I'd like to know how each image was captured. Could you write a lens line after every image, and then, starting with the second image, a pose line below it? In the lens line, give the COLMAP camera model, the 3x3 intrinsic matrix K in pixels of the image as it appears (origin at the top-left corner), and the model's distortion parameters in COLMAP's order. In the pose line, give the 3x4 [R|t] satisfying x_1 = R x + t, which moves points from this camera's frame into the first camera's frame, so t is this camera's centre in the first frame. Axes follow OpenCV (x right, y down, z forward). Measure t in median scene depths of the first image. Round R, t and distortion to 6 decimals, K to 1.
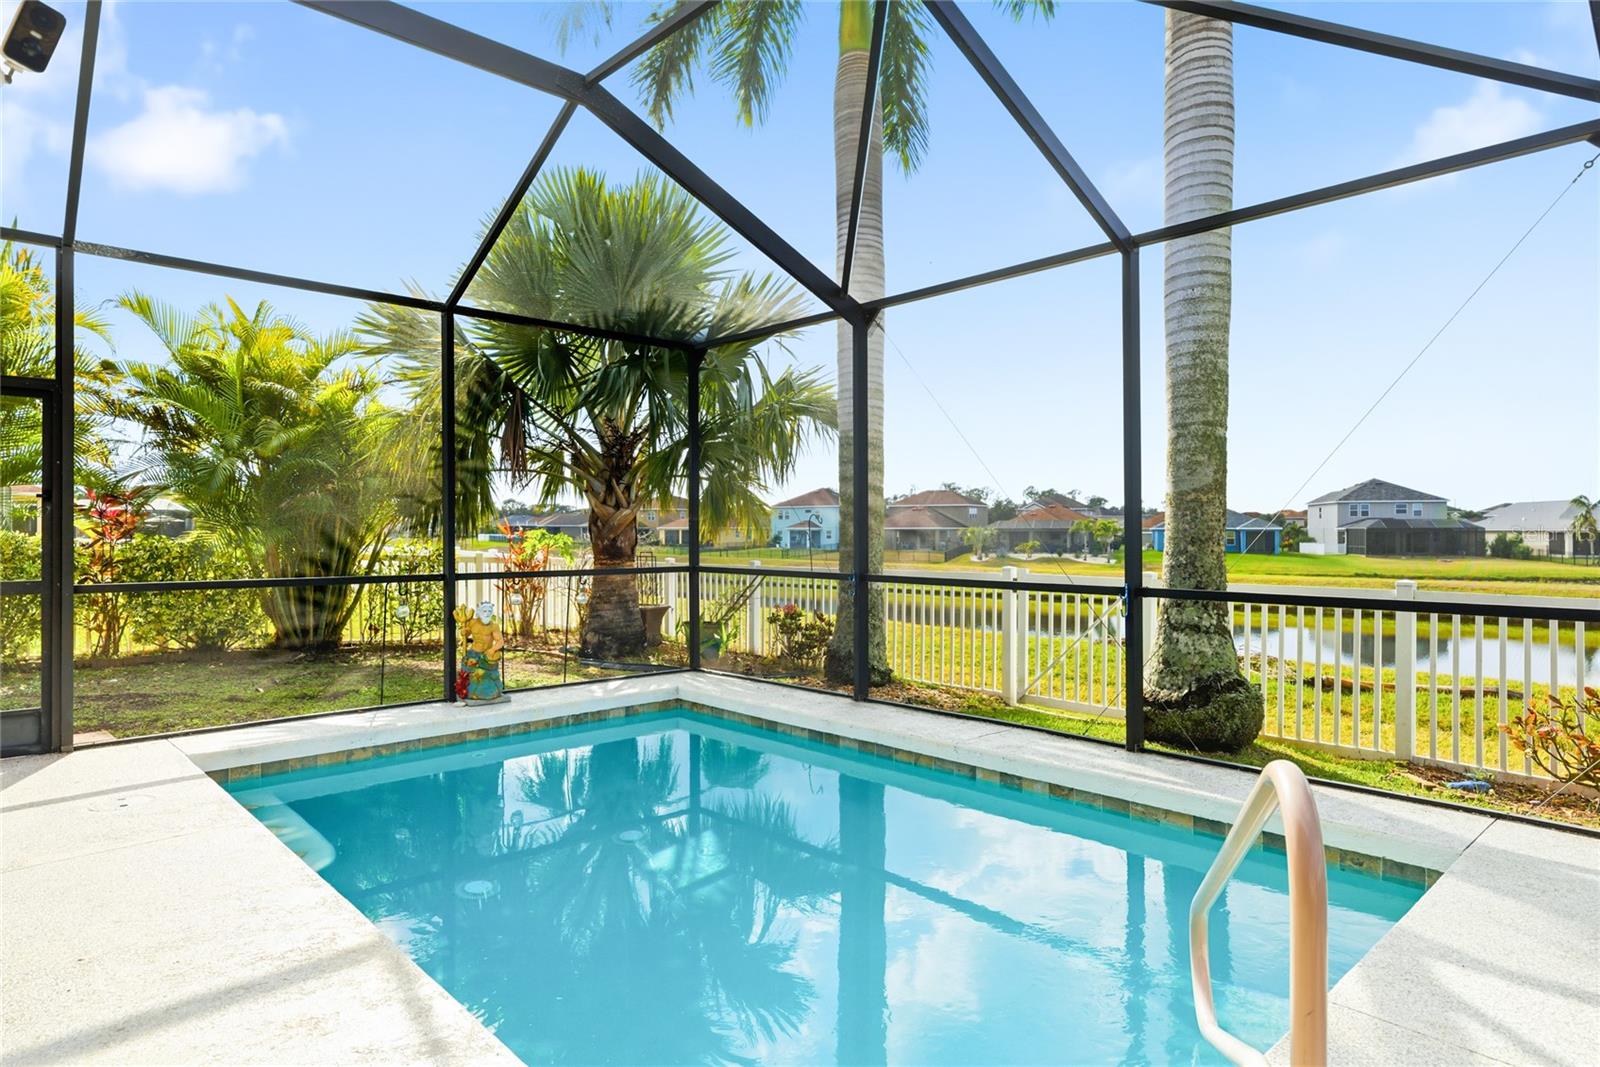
lens RADIAL K [[919.4, 0, 799.6], [0, 919.4, 524.2], [0, 0, 1]] dist [0.009256, 0.001390]
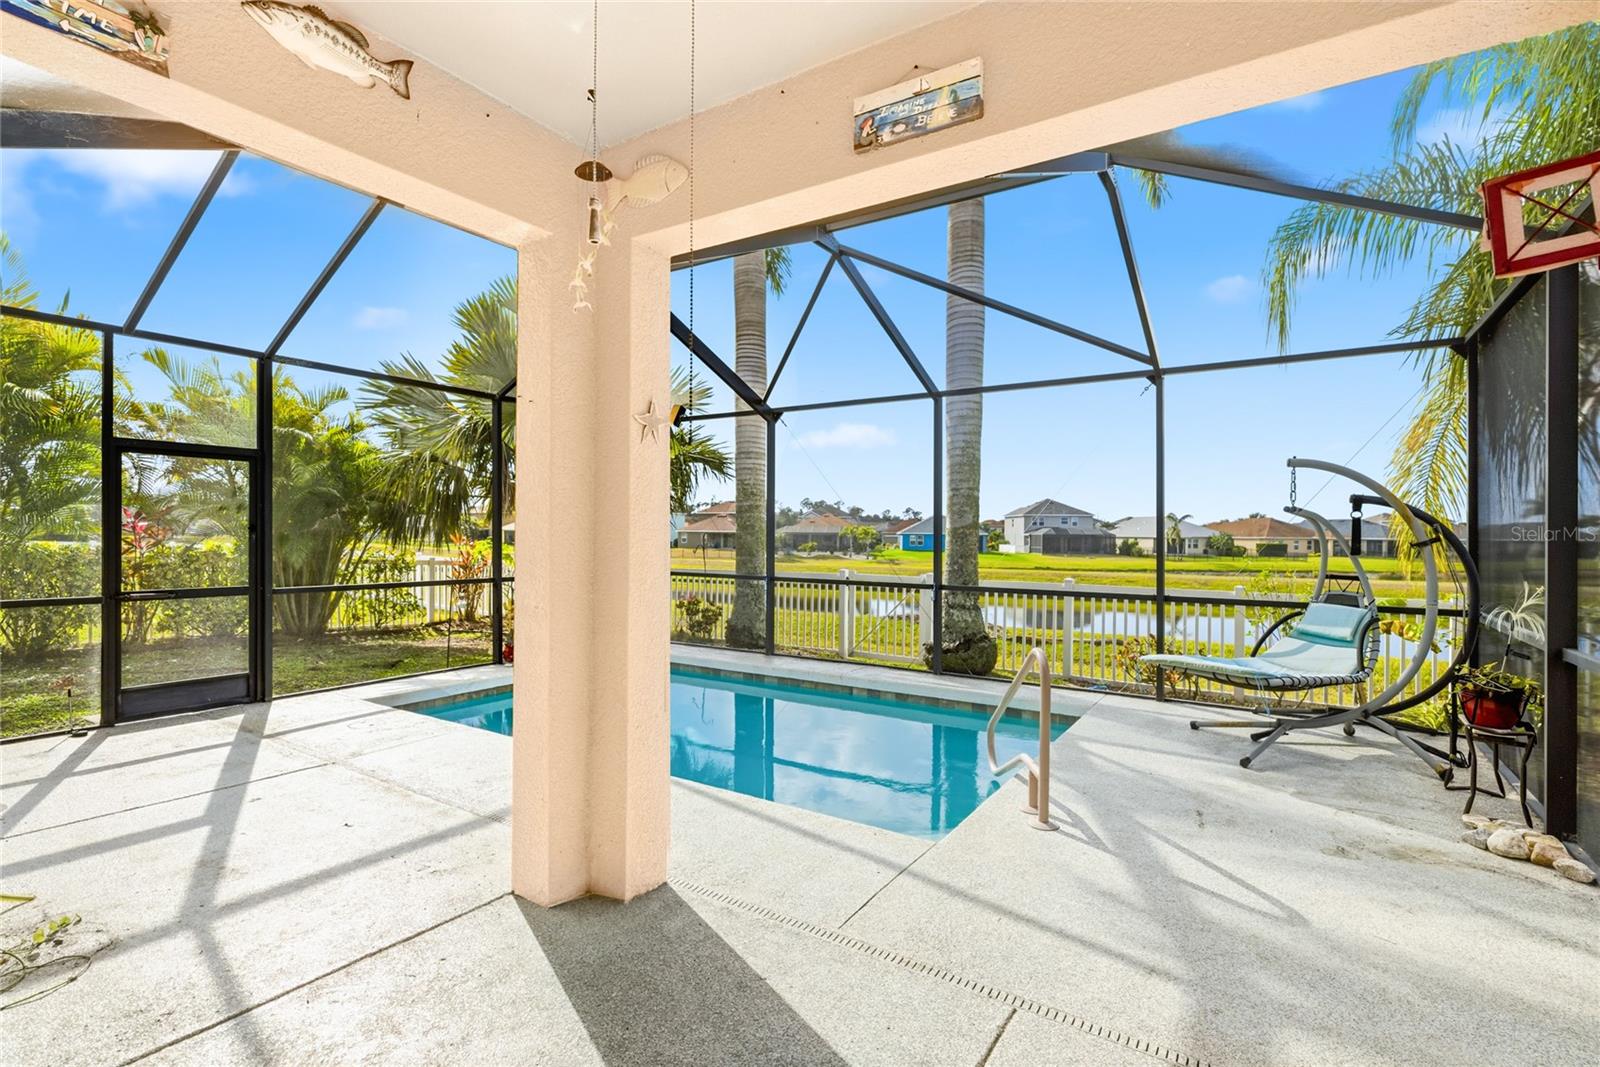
lens RADIAL K [[755.5, 0, 804.6], [0, 755.5, 529.8], [0, 0, 1]] dist [0.010852, -0.000737]
pose [[0.969574, 0.010223, 0.244584, -0.150300], [-0.011349, 0.999930, 0.003196, -0.024369], [-0.244534, -0.005875, 0.969623, -0.222463]]
